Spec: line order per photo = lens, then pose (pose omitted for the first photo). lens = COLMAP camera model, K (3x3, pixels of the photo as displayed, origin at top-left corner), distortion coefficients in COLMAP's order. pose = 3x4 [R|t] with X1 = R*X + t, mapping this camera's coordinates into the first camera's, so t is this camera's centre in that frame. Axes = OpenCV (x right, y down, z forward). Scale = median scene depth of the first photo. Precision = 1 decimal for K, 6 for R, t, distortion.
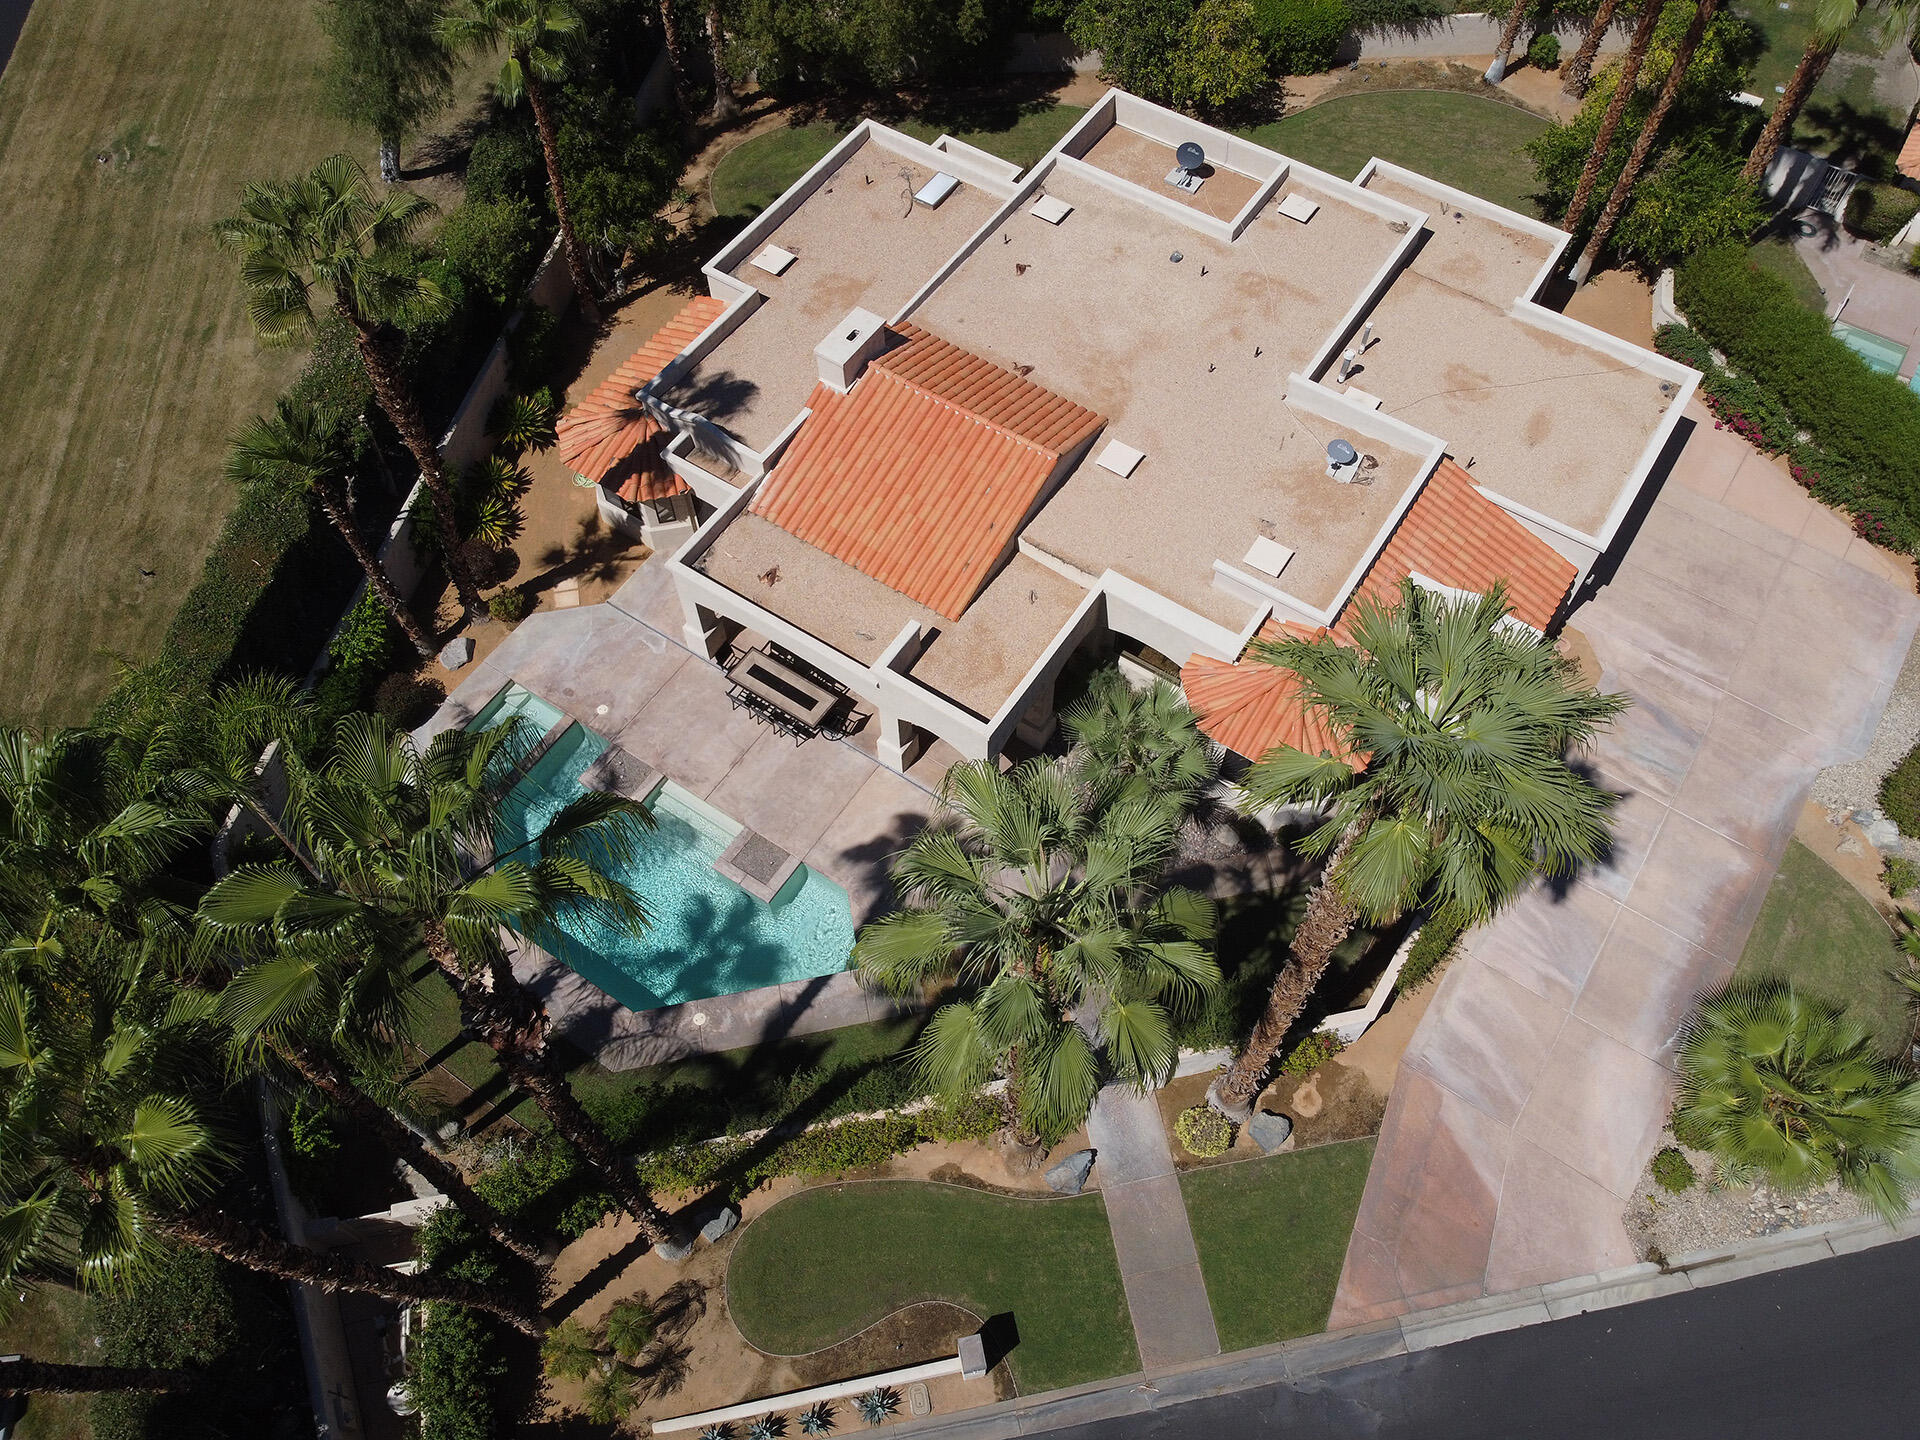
lens RADIAL K [[1455.0, 0, 969.0], [0, 1455.0, 704.2], [0, 0, 1]] dist [0.000173, -0.006920]
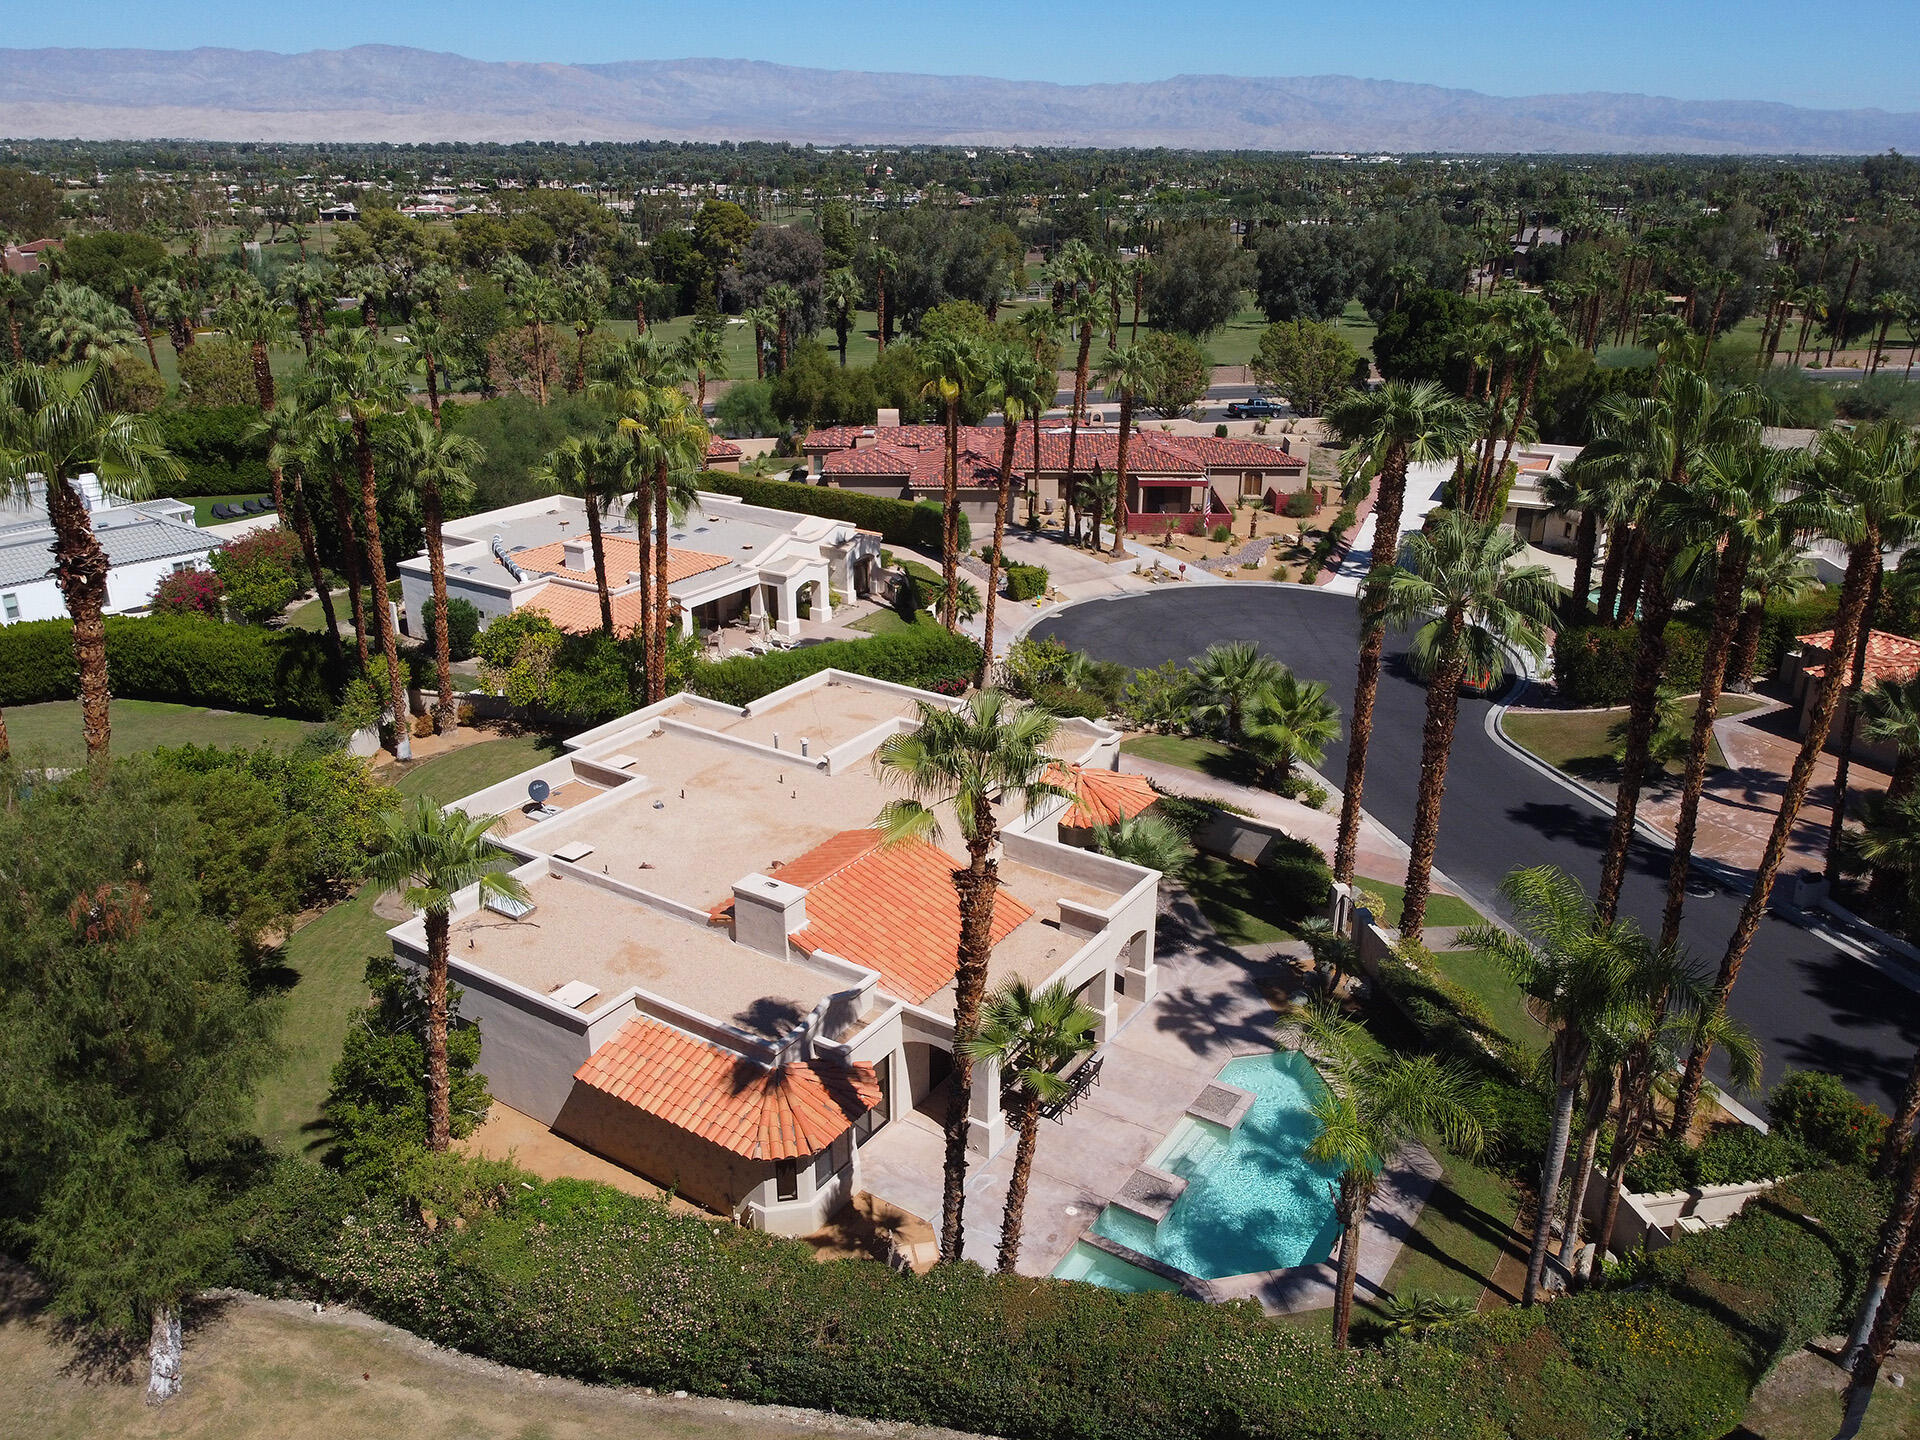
lens RADIAL K [[1455.0, 0, 969.0], [0, 1455.0, 725.9], [0, 0, 1]] dist [0.000173, -0.006920]
pose [[-0.006892, -0.367390, 0.930042, -1.042276], [0.846297, 0.493283, 0.201131, -0.408427], [-0.532667, 0.788478, 0.307521, 0.513886]]
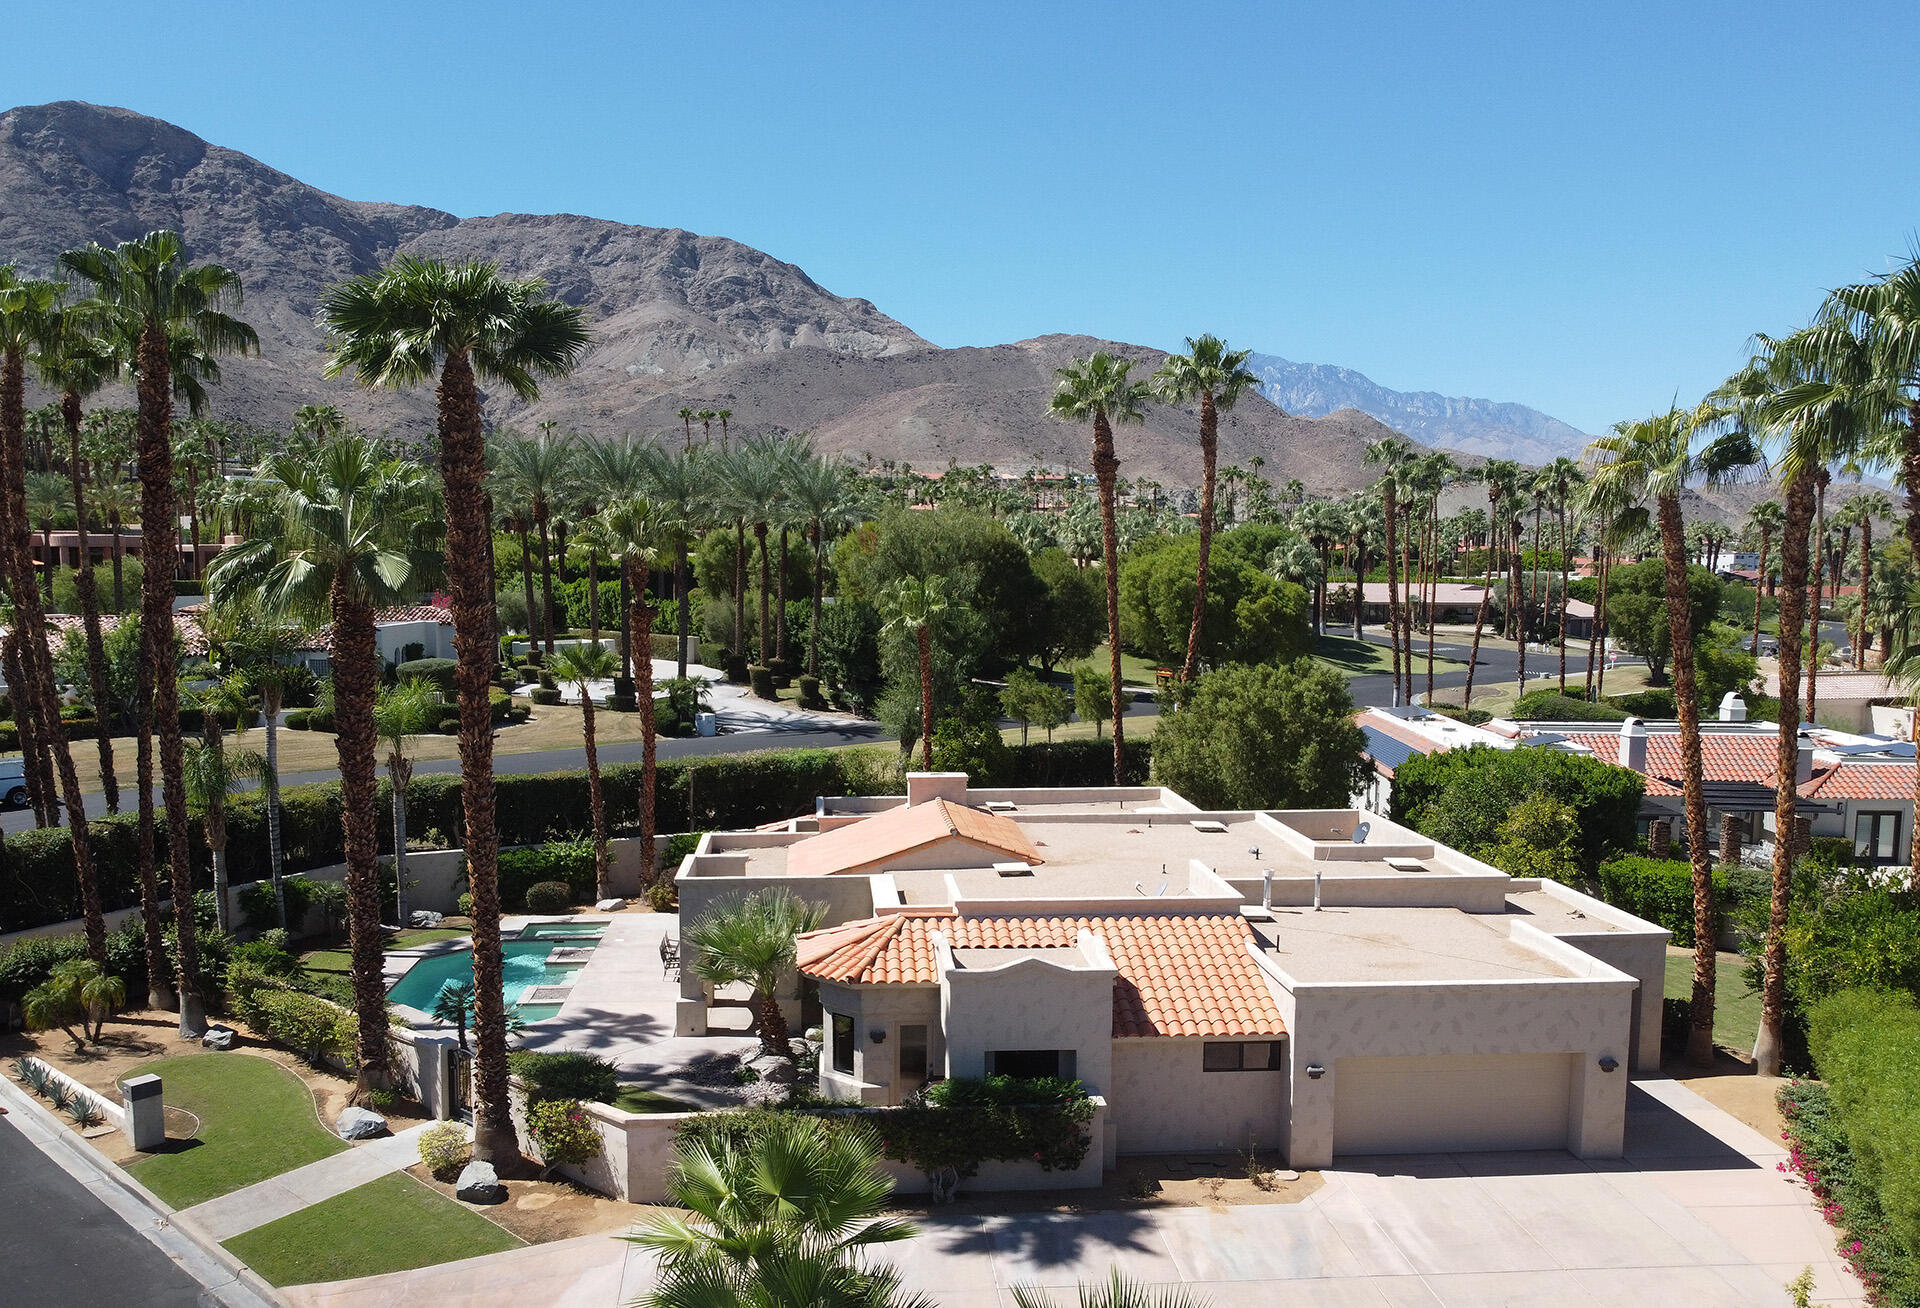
lens RADIAL K [[1506.6, 0, 938.1], [0, 1506.6, 732.8], [0, 0, 1]] dist [0.000094, -0.011650]
pose [[0.617448, 0.095373, -0.780808, 0.927373], [-0.672199, 0.579511, -0.460777, 0.320748], [0.408541, 0.809364, 0.421928, 0.438761]]
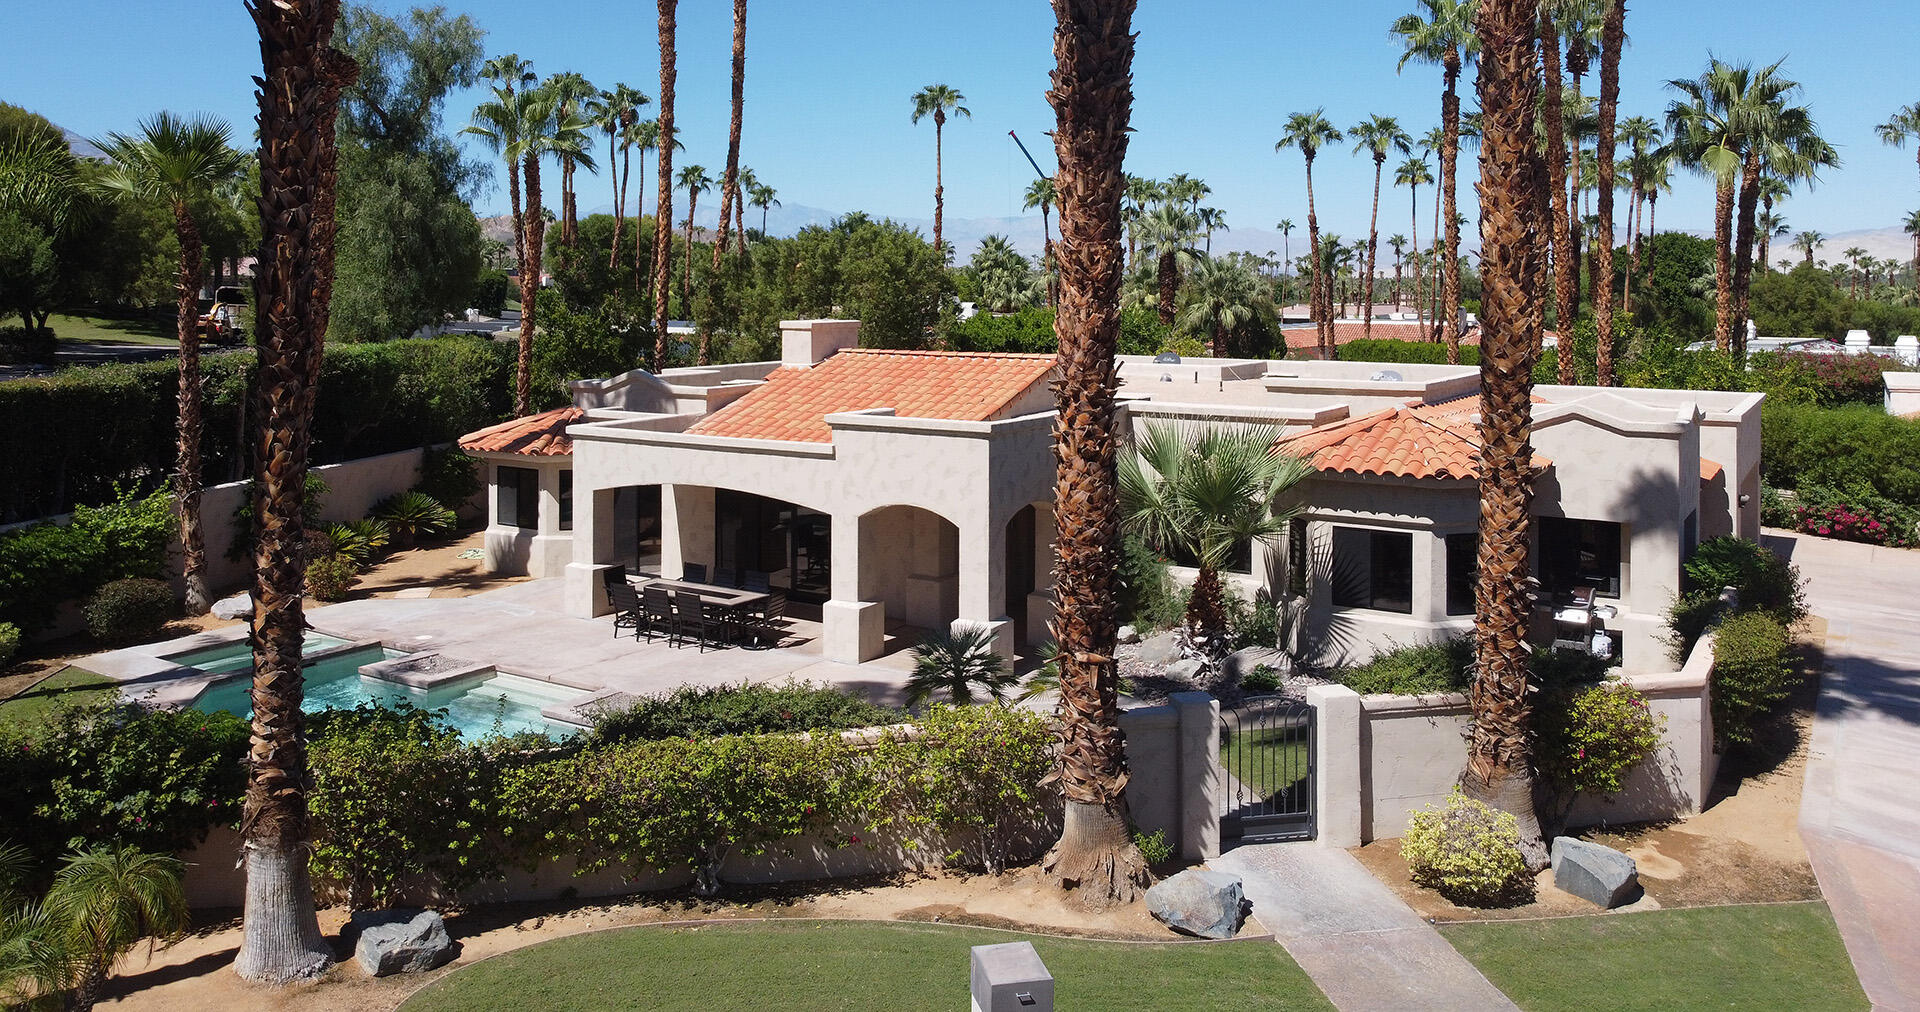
lens RADIAL K [[1655.9, 0, 973.6], [0, 1655.9, 505.2], [0, 0, 1]] dist [-0.003991, -0.008466]
pose [[0.999636, 0.007830, 0.025833, -0.014538], [0.017834, 0.526814, -0.849793, 0.598968], [-0.020263, 0.849944, 0.526482, 0.529570]]
